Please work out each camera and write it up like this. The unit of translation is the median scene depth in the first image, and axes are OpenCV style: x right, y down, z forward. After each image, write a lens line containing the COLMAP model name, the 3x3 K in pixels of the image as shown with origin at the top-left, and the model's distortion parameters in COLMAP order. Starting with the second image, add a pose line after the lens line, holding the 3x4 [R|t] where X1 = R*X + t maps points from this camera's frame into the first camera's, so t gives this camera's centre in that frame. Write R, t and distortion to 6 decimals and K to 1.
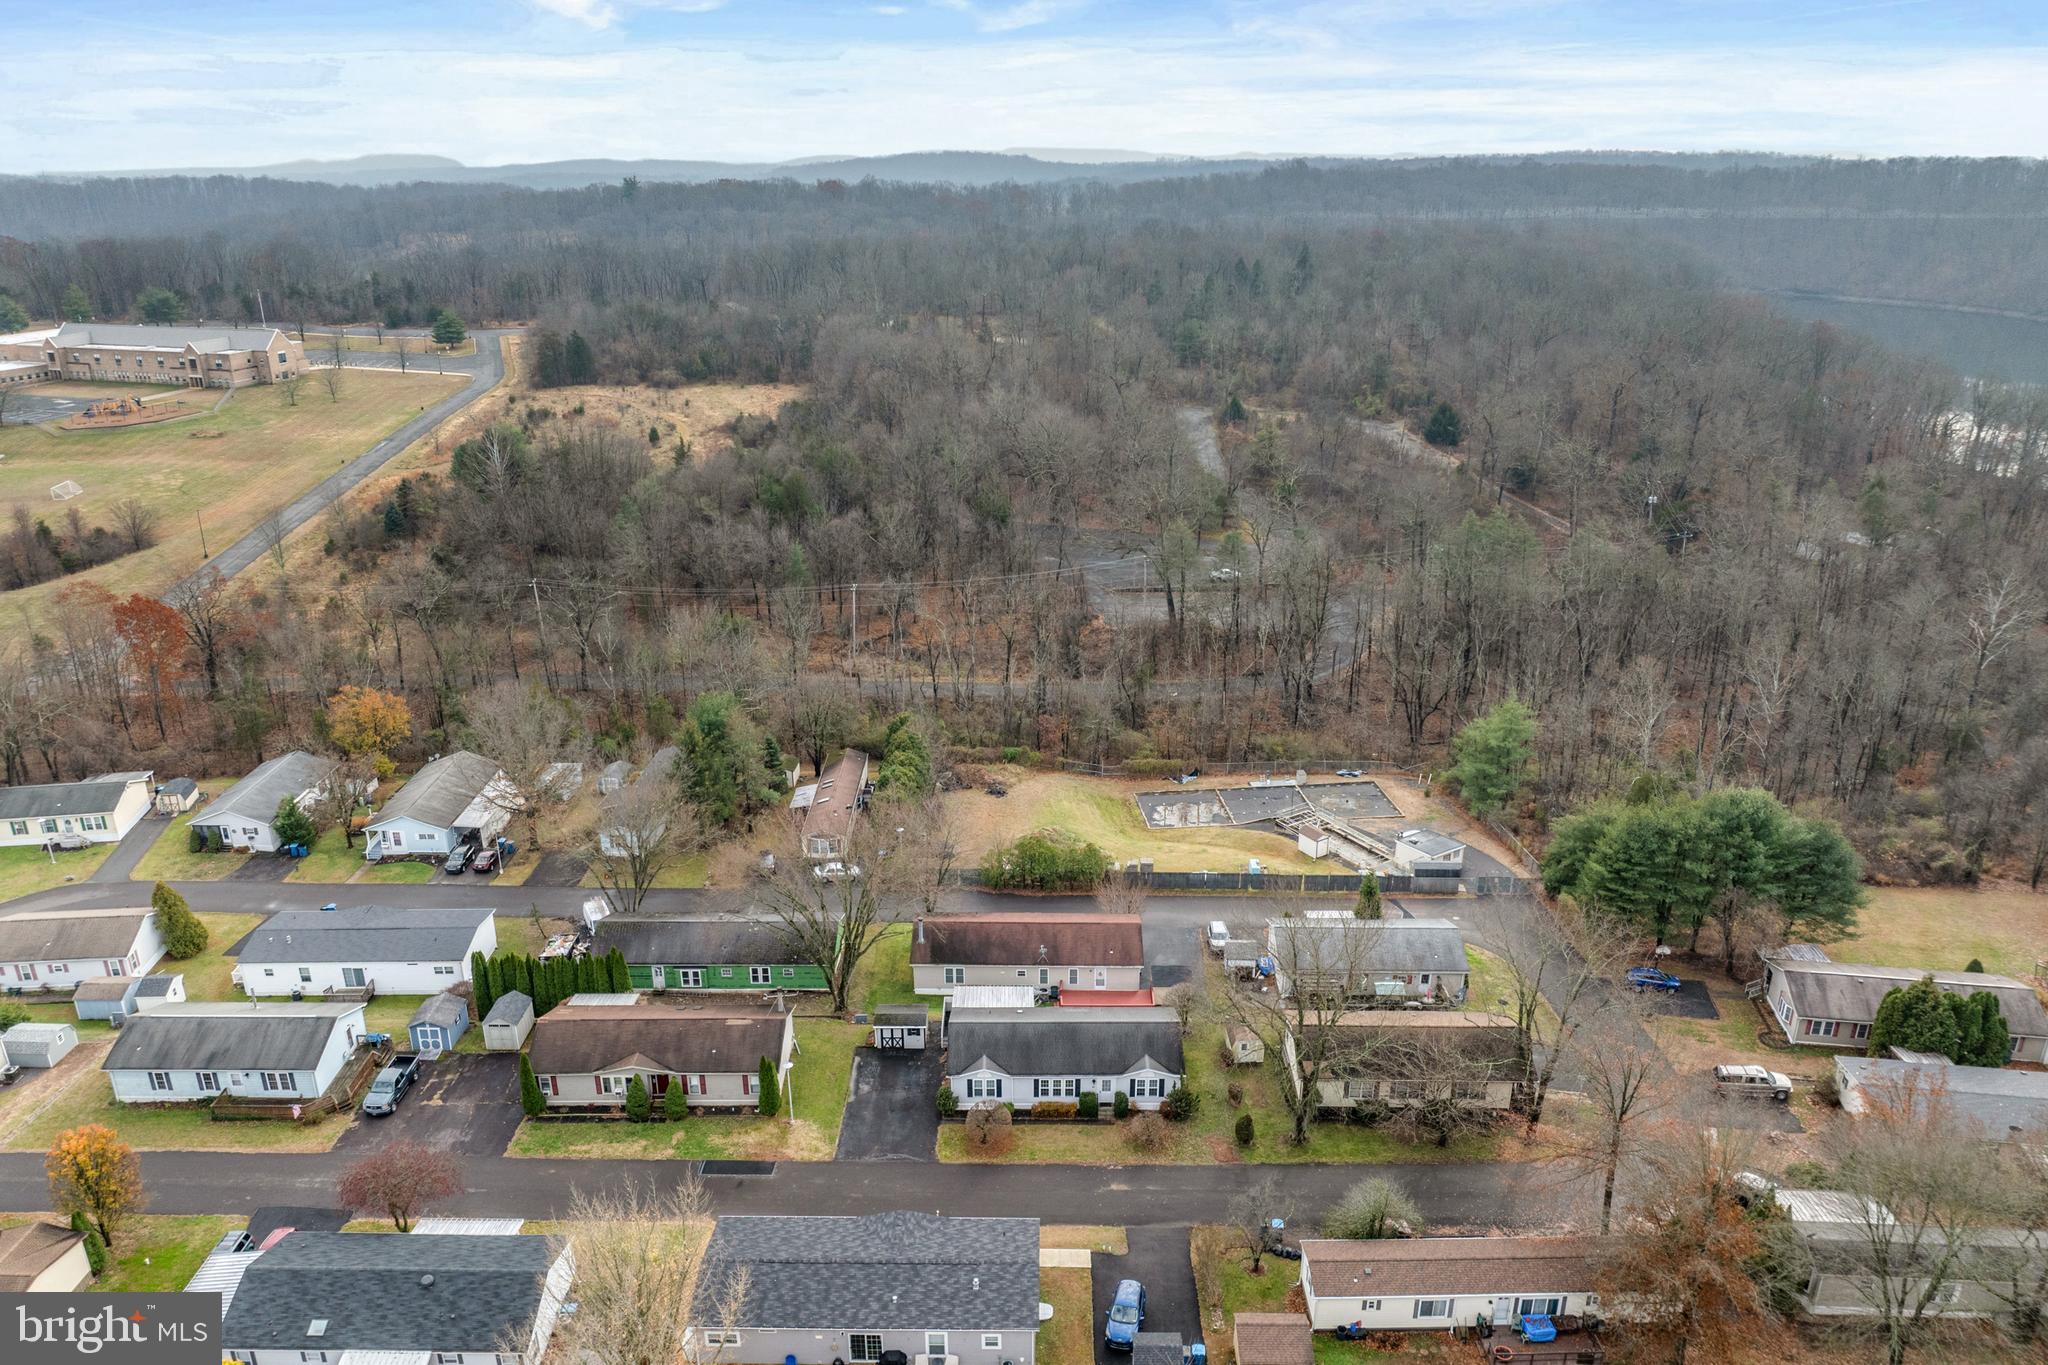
lens RADIAL K [[1435.8, 0, 1027.6], [0, 1435.8, 731.5], [0, 0, 1]] dist [-0.029275, -0.004306]
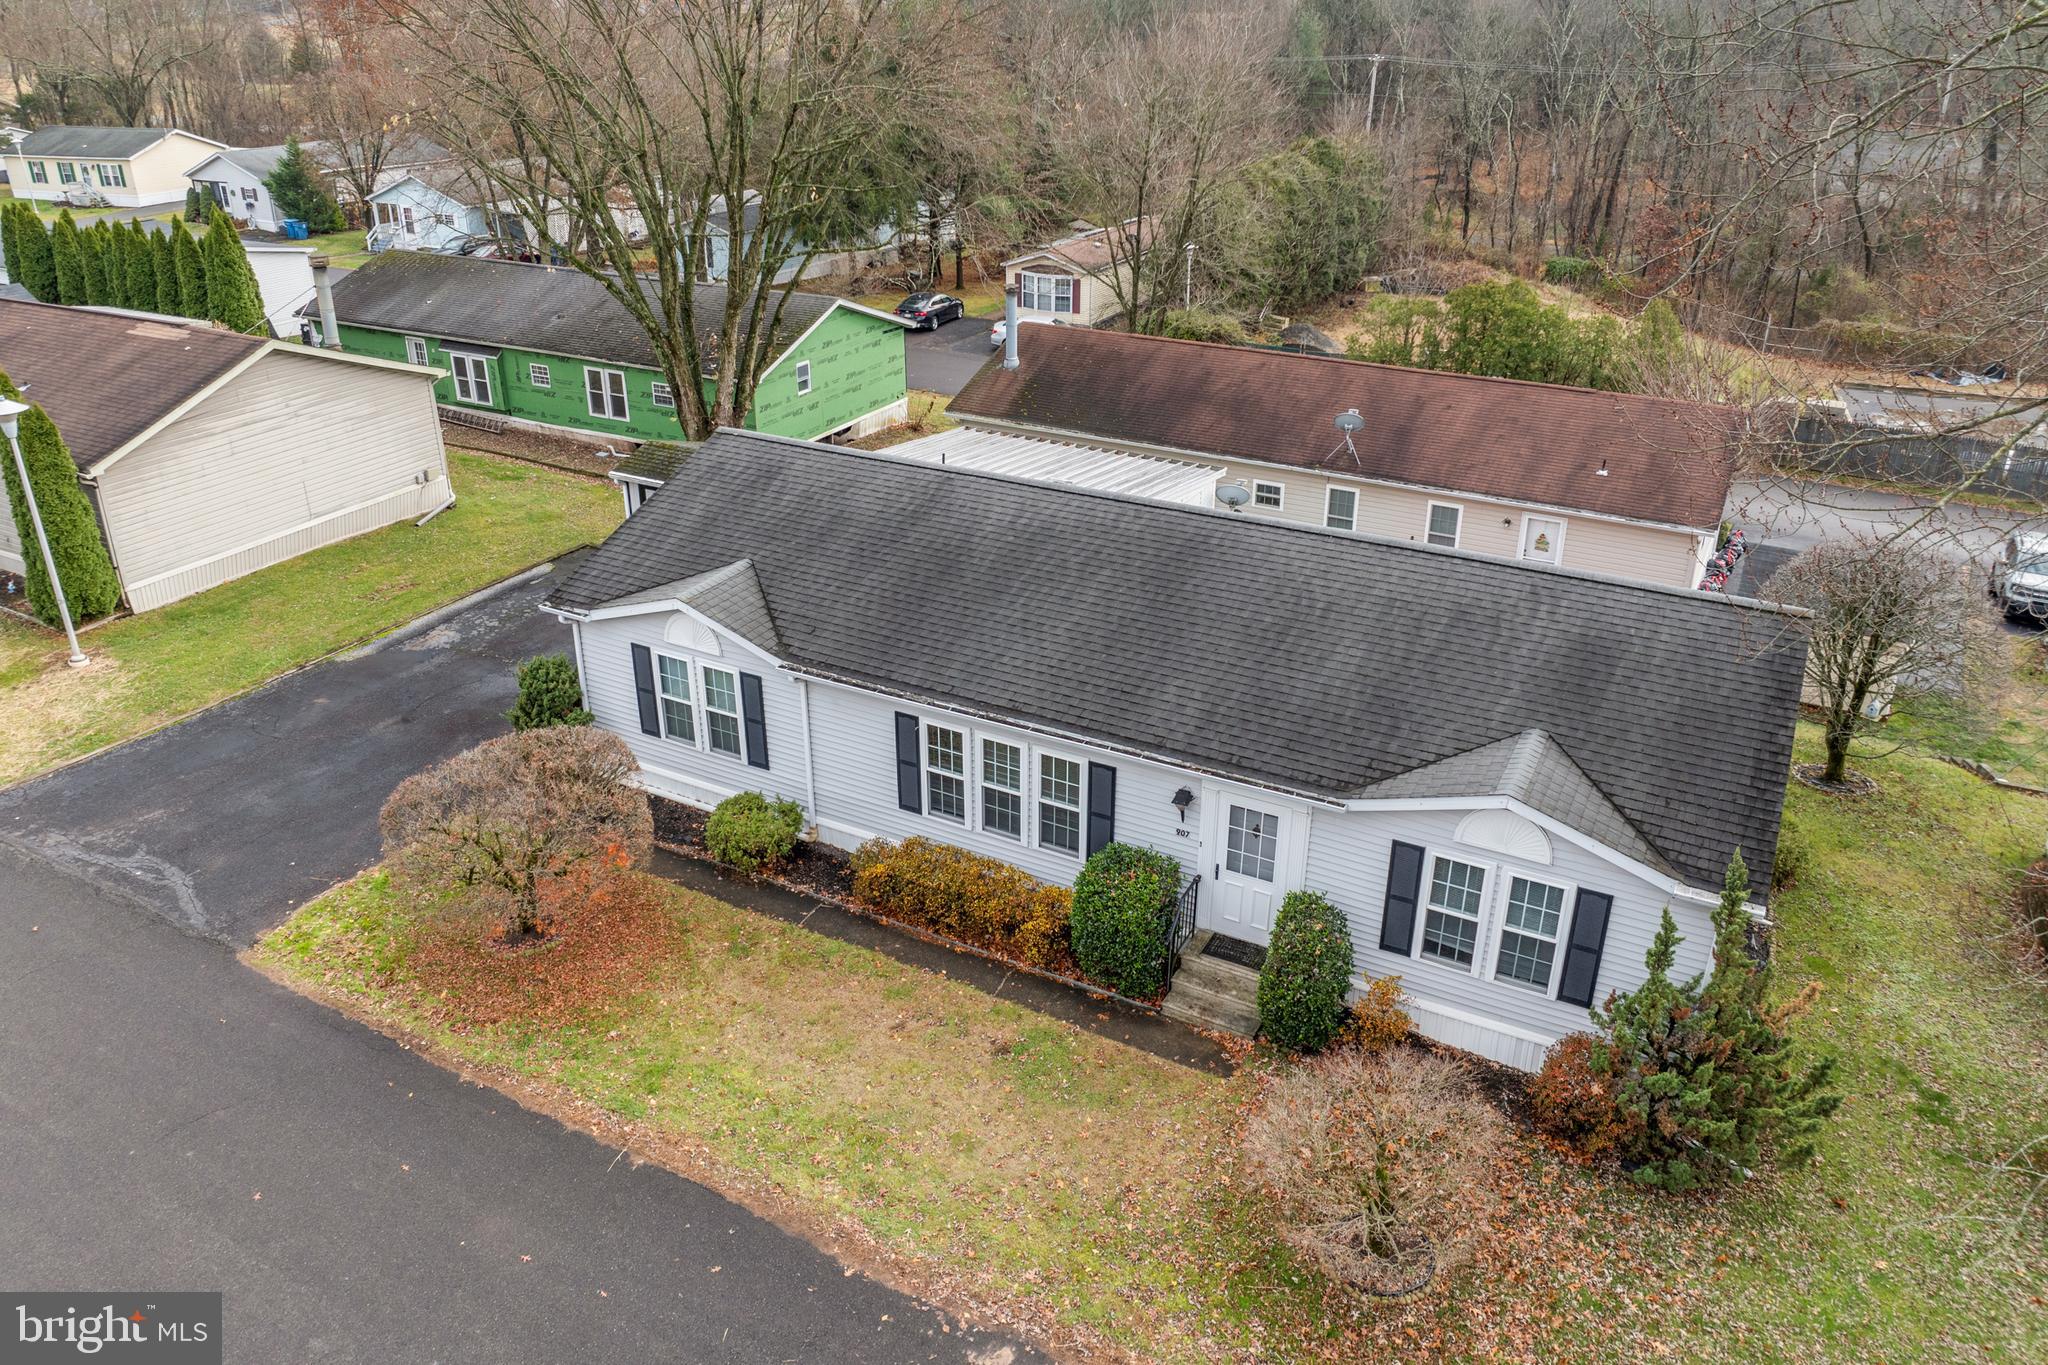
lens RADIAL K [[1441.5, 0, 1025.2], [0, 1441.5, 629.6], [0, 0, 1]] dist [-0.024652, -0.026890]
pose [[0.879324, 0.193448, -0.435163, 0.101291], [-0.177773, 0.981062, 0.076901, 0.213715], [0.441798, 0.009739, 0.897062, 0.833443]]
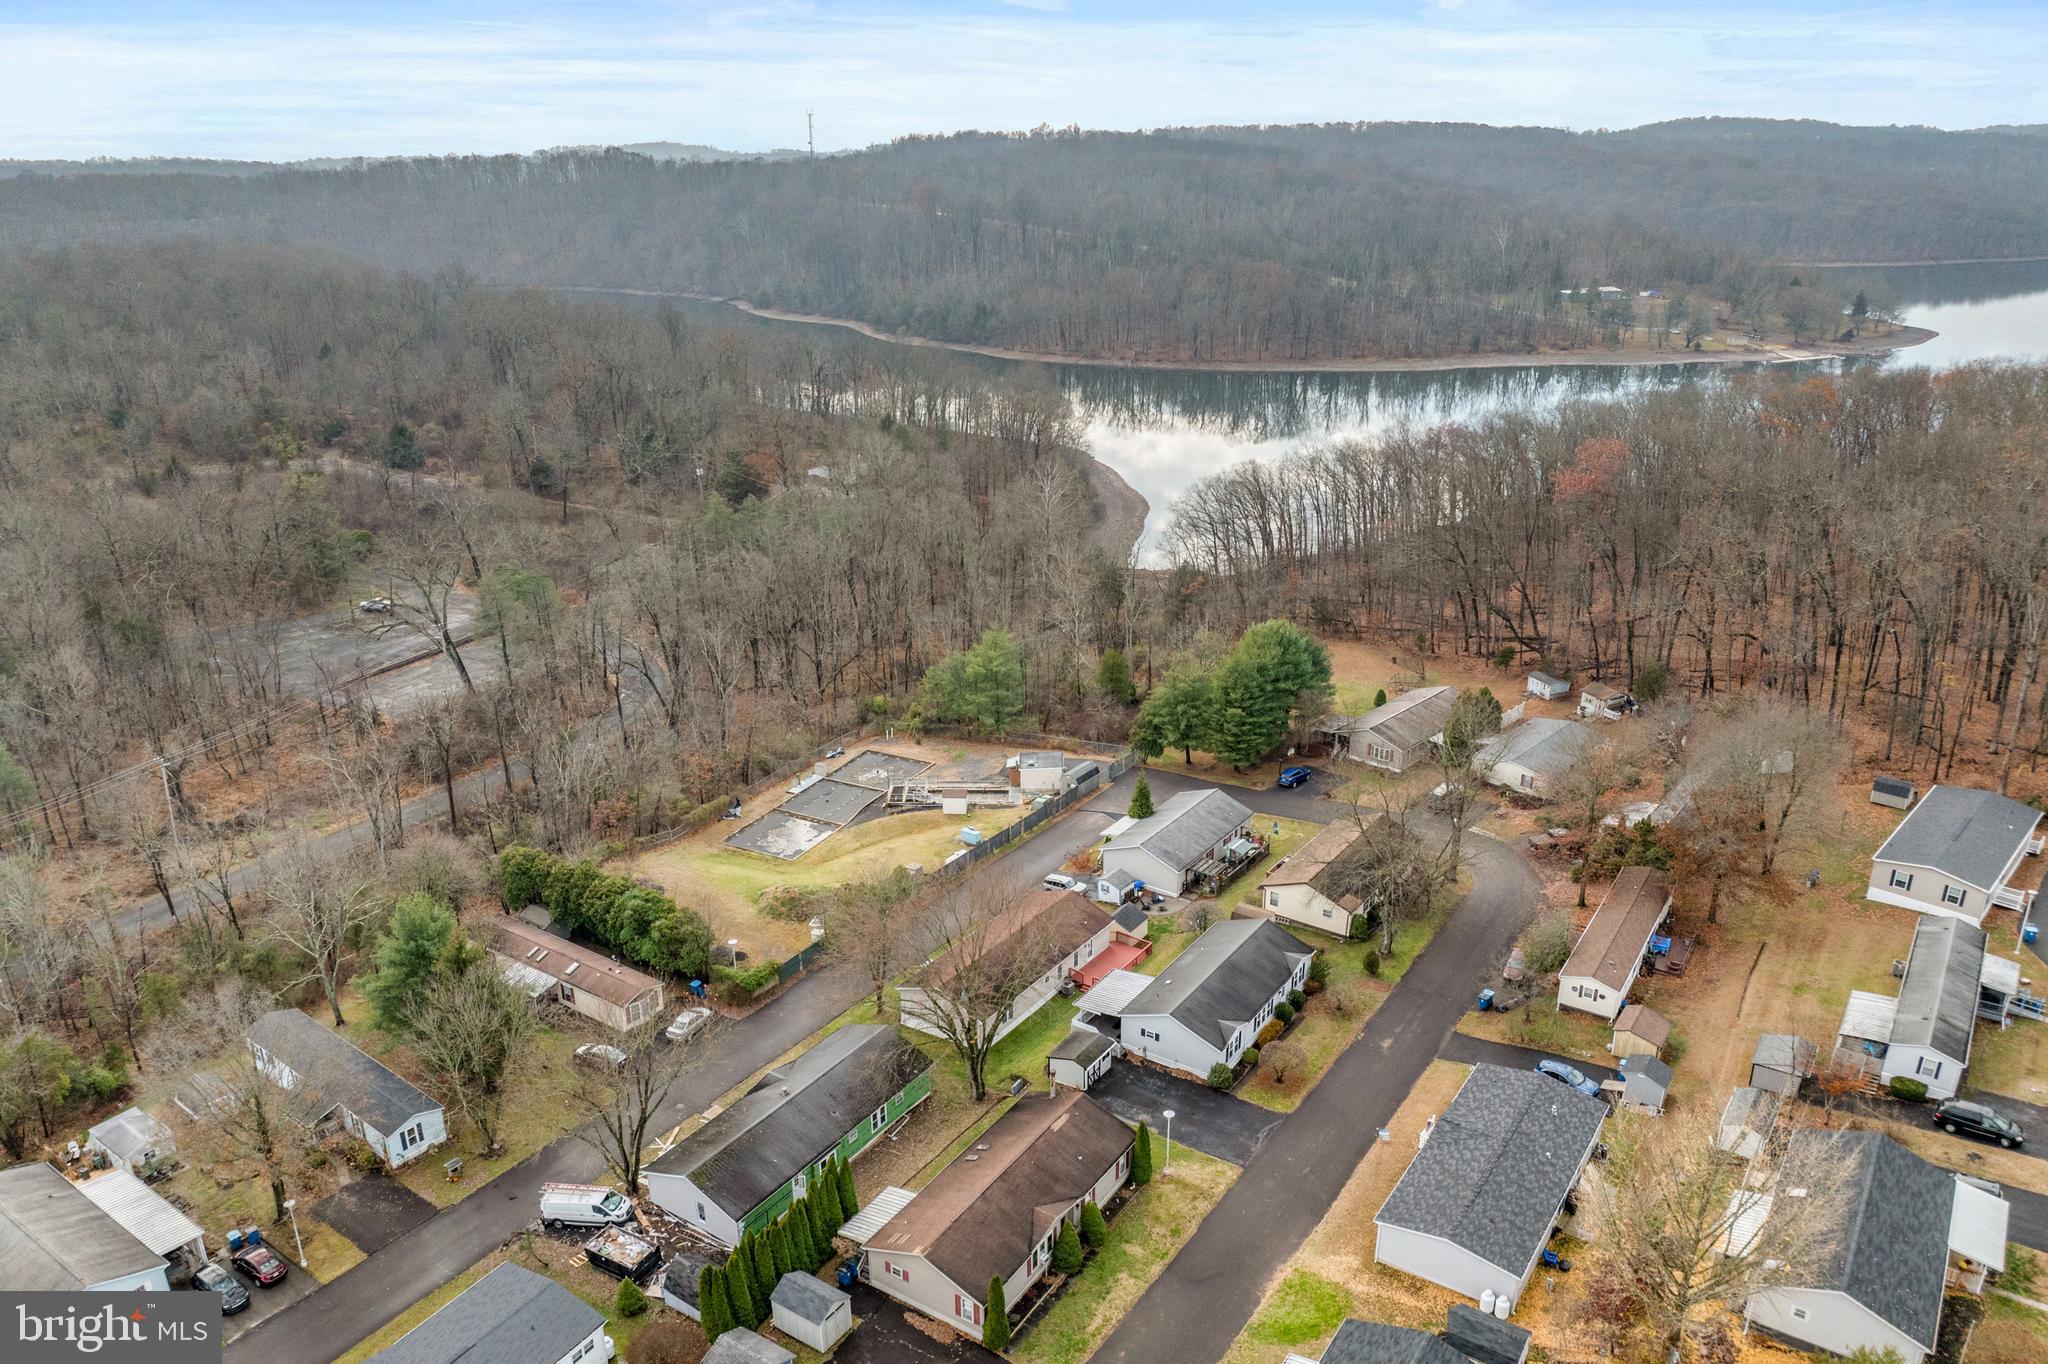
lens RADIAL K [[1435.8, 0, 1027.6], [0, 1435.8, 731.0], [0, 0, 1]] dist [-0.029275, -0.004306]
pose [[0.558131, -0.313653, 0.768187, -0.841535], [0.315886, 0.936408, 0.152829, -0.171966], [-0.767271, 0.157361, 0.621717, 0.432602]]
